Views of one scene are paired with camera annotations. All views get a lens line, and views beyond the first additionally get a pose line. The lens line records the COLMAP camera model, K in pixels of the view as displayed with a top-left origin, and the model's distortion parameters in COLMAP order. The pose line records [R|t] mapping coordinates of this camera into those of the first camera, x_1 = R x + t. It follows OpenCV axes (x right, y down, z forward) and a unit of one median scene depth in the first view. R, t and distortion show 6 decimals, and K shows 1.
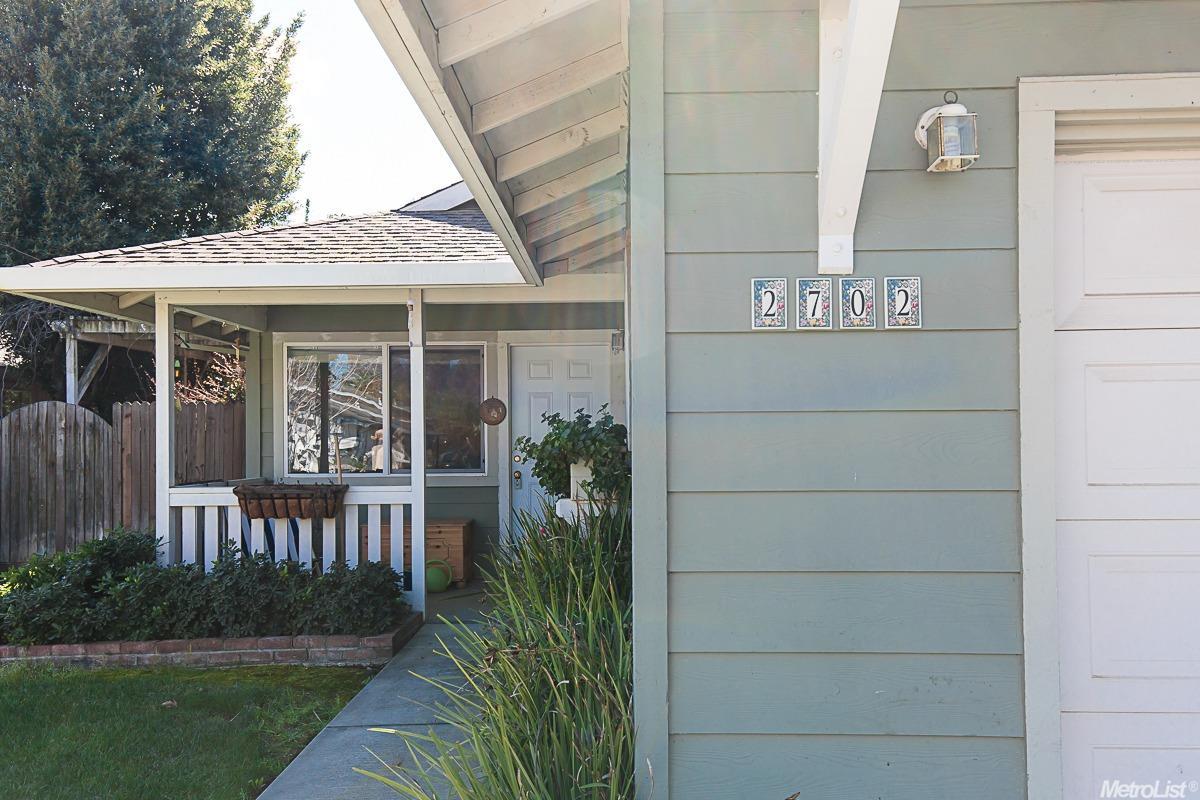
lens RADIAL K [[961.0, 0, 605.7], [0, 961.0, 427.5], [0, 0, 1]] dist [0.003575, -0.008126]
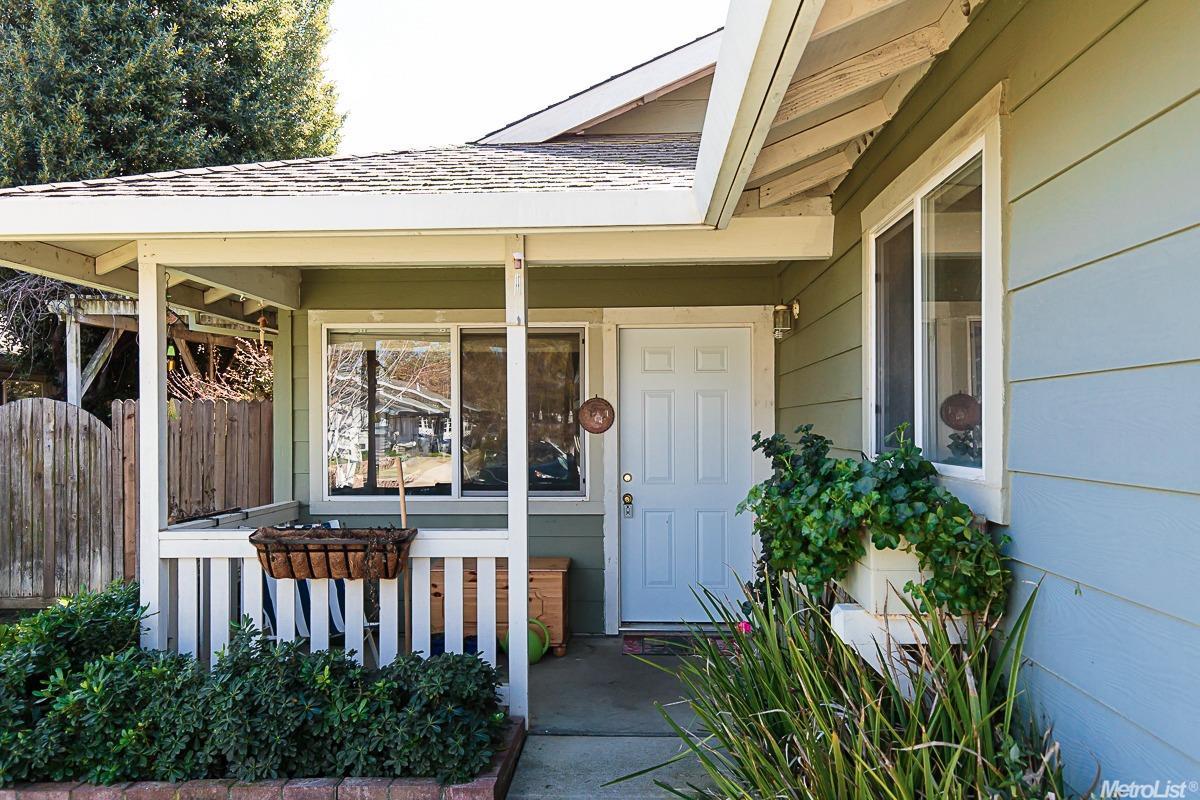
lens RADIAL K [[957.0, 0, 595.3], [0, 957.0, 428.7], [0, 0, 1]] dist [0.010679, 0.000423]
pose [[0.999000, 0.003572, -0.044571, -0.096574], [-0.002975, 0.999905, 0.013445, -0.018413], [0.044615, -0.013299, 0.998916, 0.284984]]
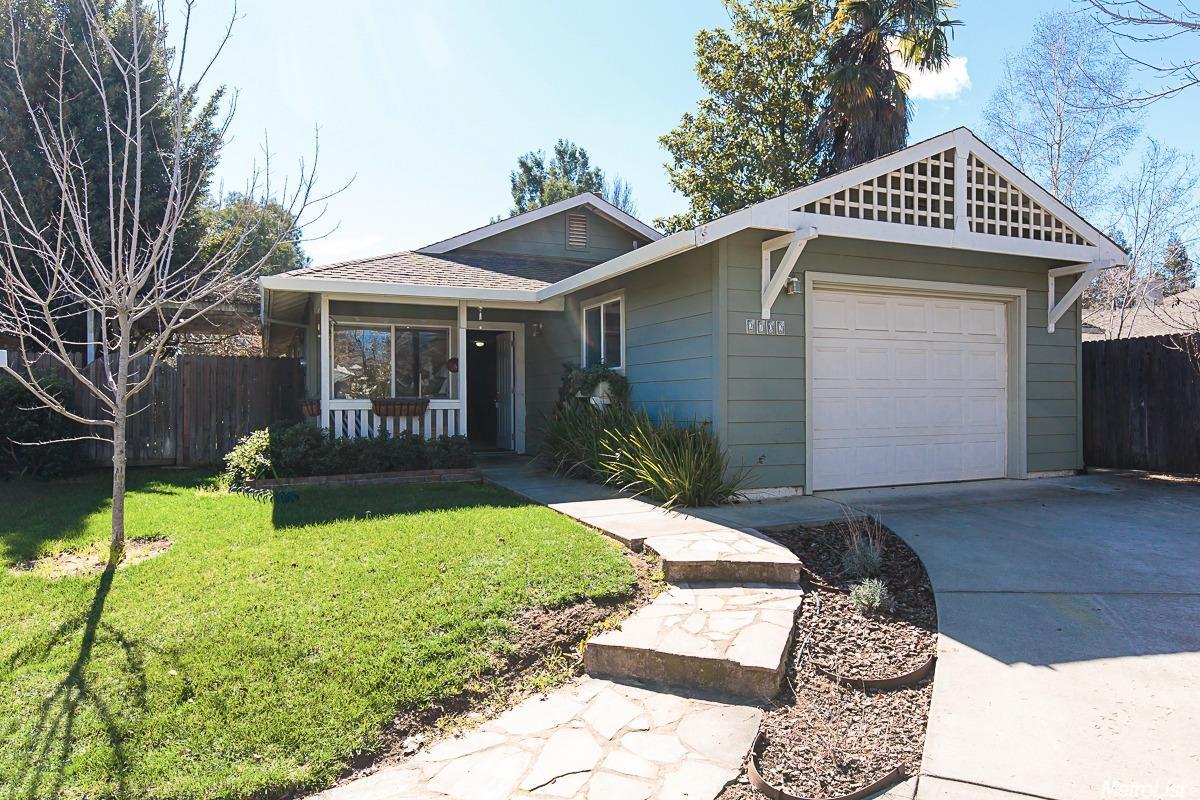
lens RADIAL K [[728.9, 0, 600.0], [0, 728.9, 400.0], [0, 0, 1]] dist [-0.031316, -0.000415]
pose [[0.921094, 0.006434, 0.389287, -0.448468], [-0.009338, 0.999941, 0.005569, 0.044137], [-0.389228, -0.008764, 0.921100, -0.415243]]
